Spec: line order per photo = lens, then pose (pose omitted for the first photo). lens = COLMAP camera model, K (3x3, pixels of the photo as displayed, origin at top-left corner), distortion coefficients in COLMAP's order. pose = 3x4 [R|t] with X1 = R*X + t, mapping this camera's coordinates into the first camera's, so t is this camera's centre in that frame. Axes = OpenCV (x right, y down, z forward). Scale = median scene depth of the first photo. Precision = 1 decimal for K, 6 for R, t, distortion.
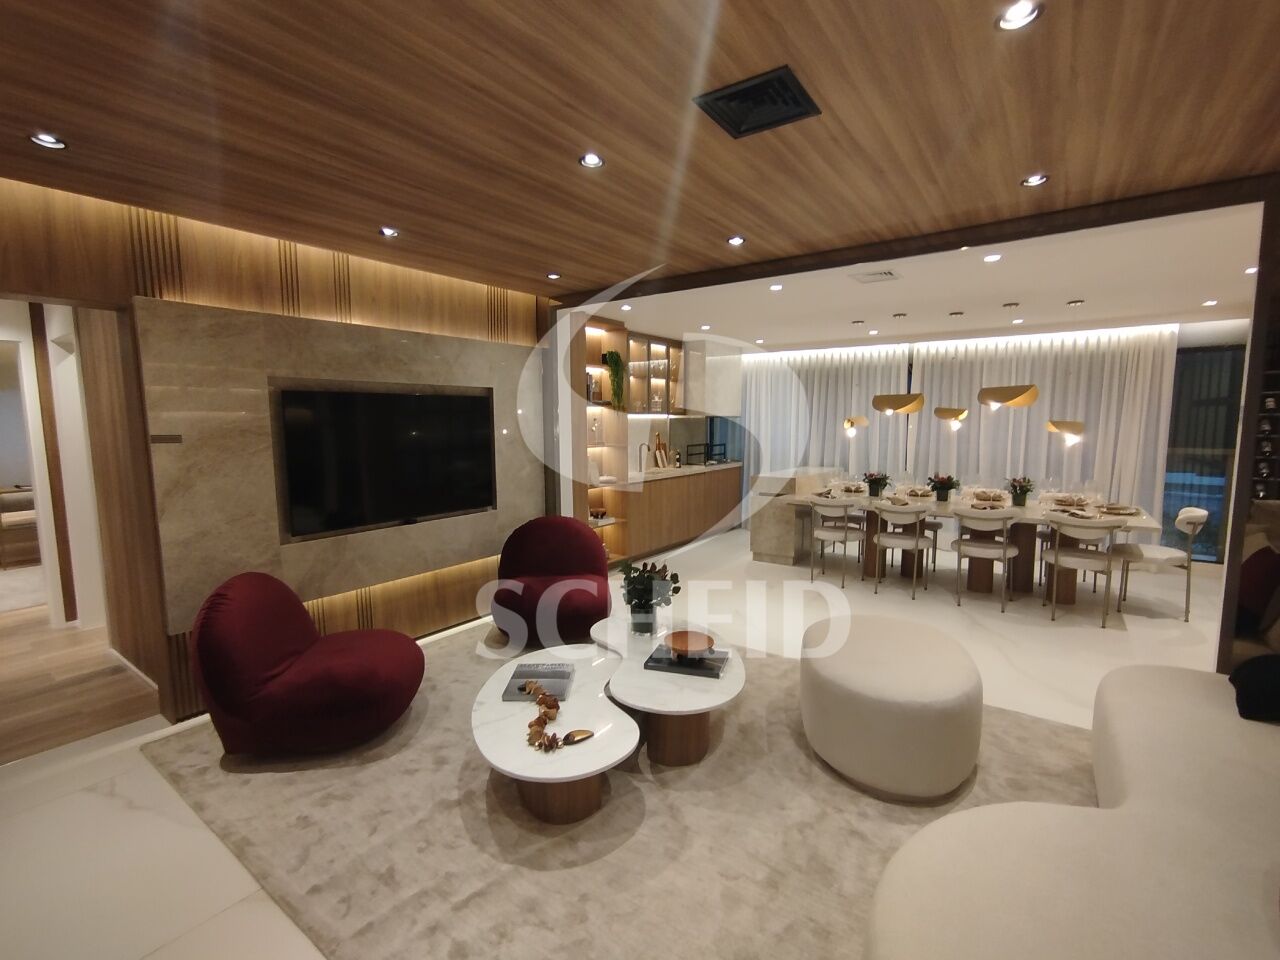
lens RADIAL K [[579.3, 0, 642.1], [0, 579.3, 479.9], [0, 0, 1]] dist [-0.038884, 0.023868]
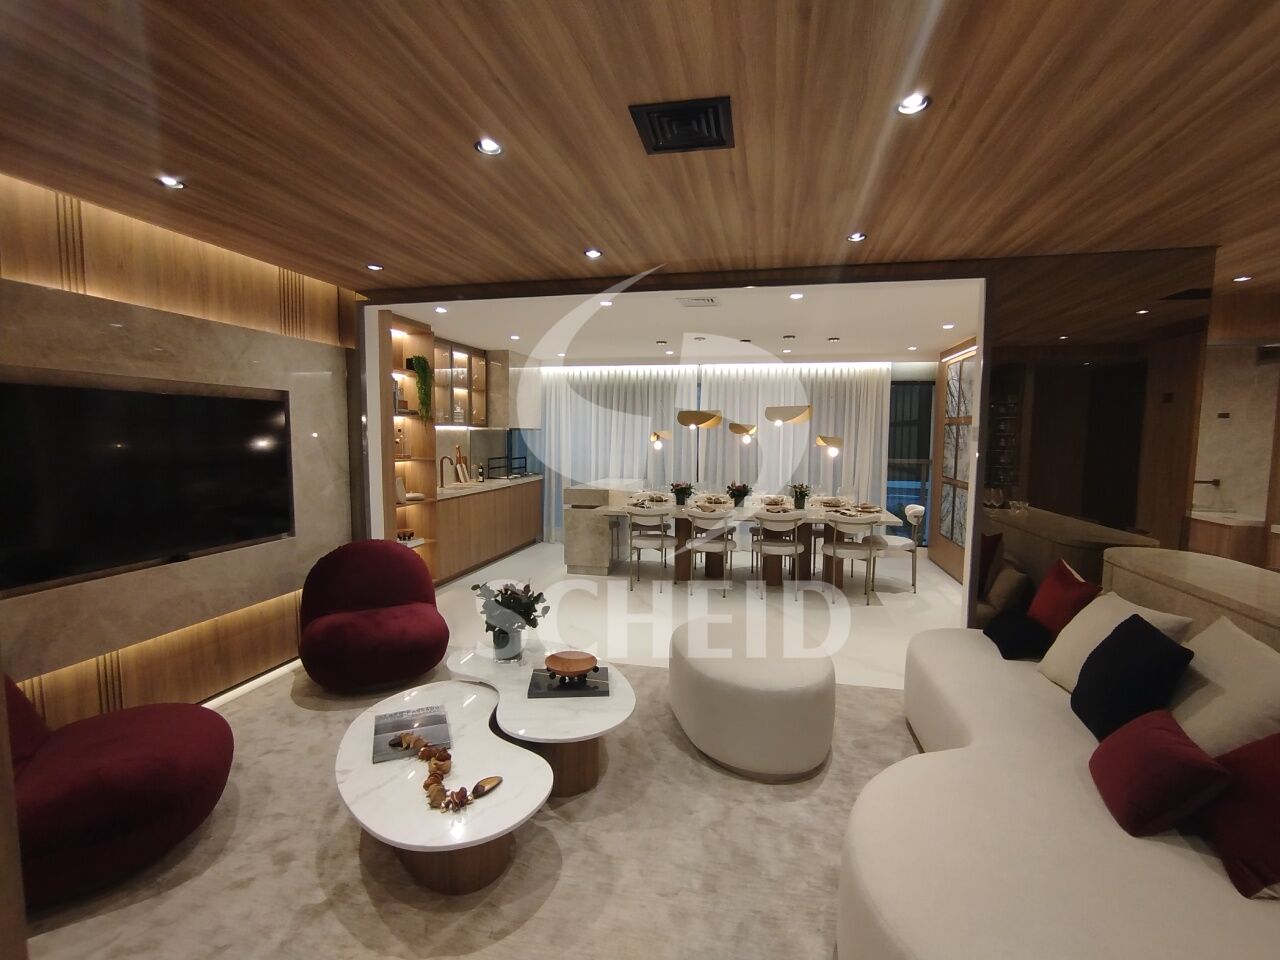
lens RADIAL K [[579.3, 0, 642.1], [0, 579.3, 479.9], [0, 0, 1]] dist [-0.038884, 0.023868]
pose [[0.919659, -0.018797, 0.392268, -0.145424], [0.027660, 0.999474, -0.016955, -0.002837], [-0.391742, 0.026443, 0.919695, 0.051276]]
